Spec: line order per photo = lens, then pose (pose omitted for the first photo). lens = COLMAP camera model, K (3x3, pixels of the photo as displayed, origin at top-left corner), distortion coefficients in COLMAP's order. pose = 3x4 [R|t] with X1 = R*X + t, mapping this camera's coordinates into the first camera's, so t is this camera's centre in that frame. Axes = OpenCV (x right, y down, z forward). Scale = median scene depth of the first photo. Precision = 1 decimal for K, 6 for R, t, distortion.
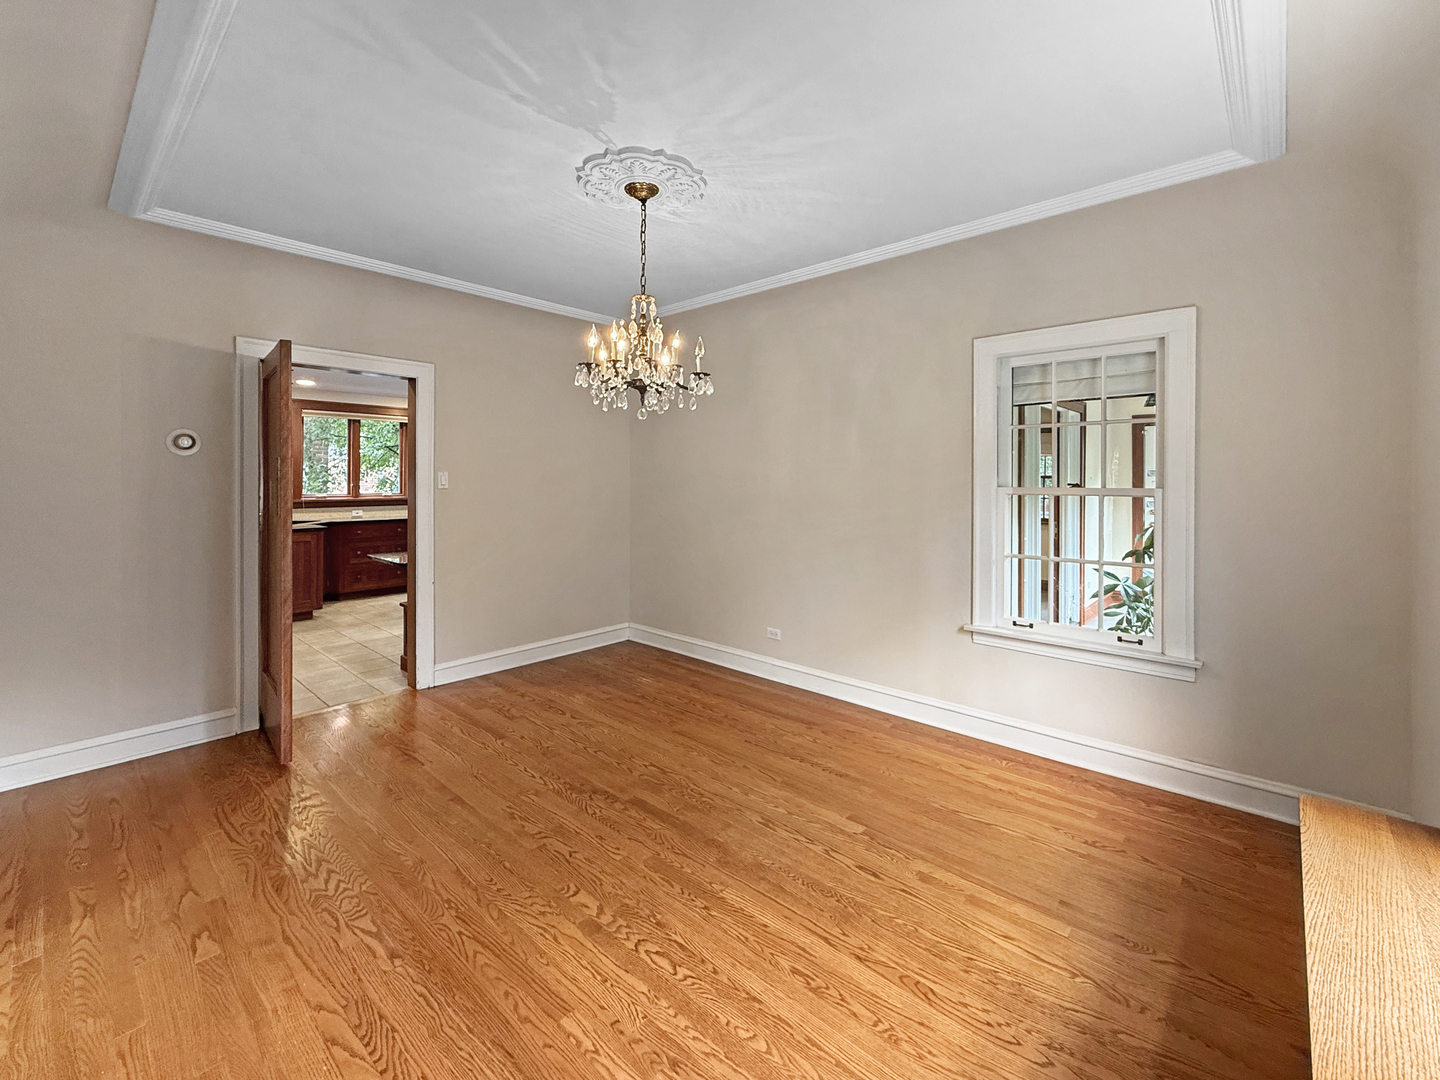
lens RADIAL K [[601.8, 0, 731.5], [0, 601.8, 478.5], [0, 0, 1]] dist [0.001986, -0.000292]
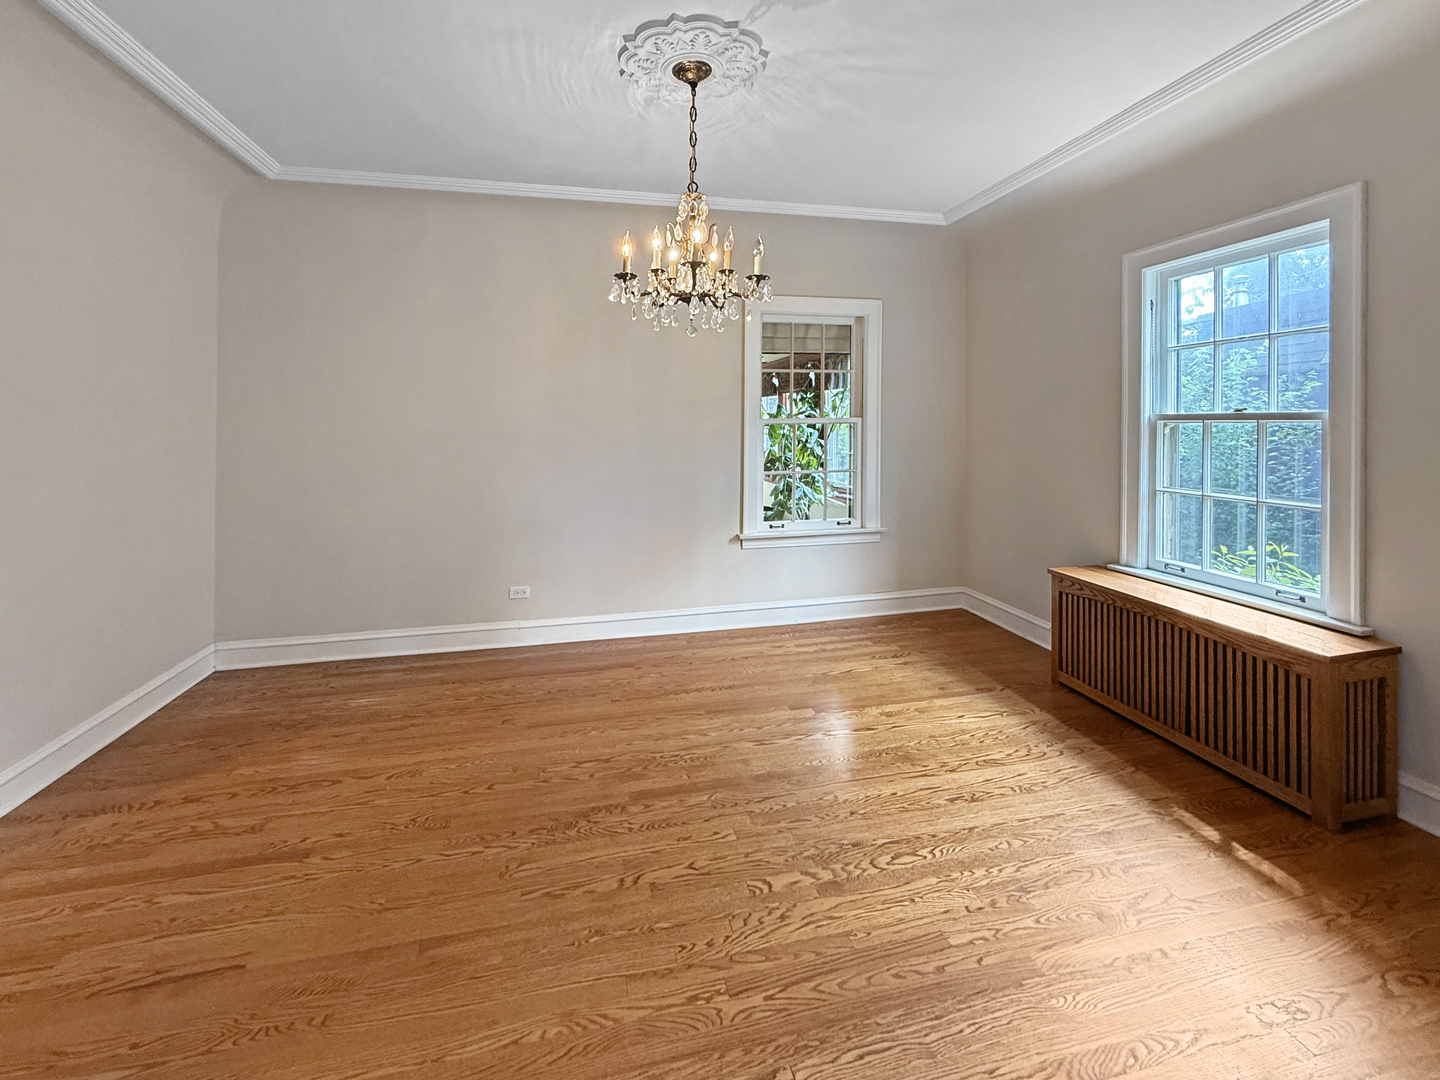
lens RADIAL K [[601.8, 0, 730.8], [0, 601.8, 422.6], [0, 0, 1]] dist [0.001986, -0.000292]
pose [[0.594072, -0.009328, 0.804358, -1.040961], [0.008396, 0.999950, 0.005395, 0.027968], [-0.804368, 0.003549, 0.594121, 0.566042]]
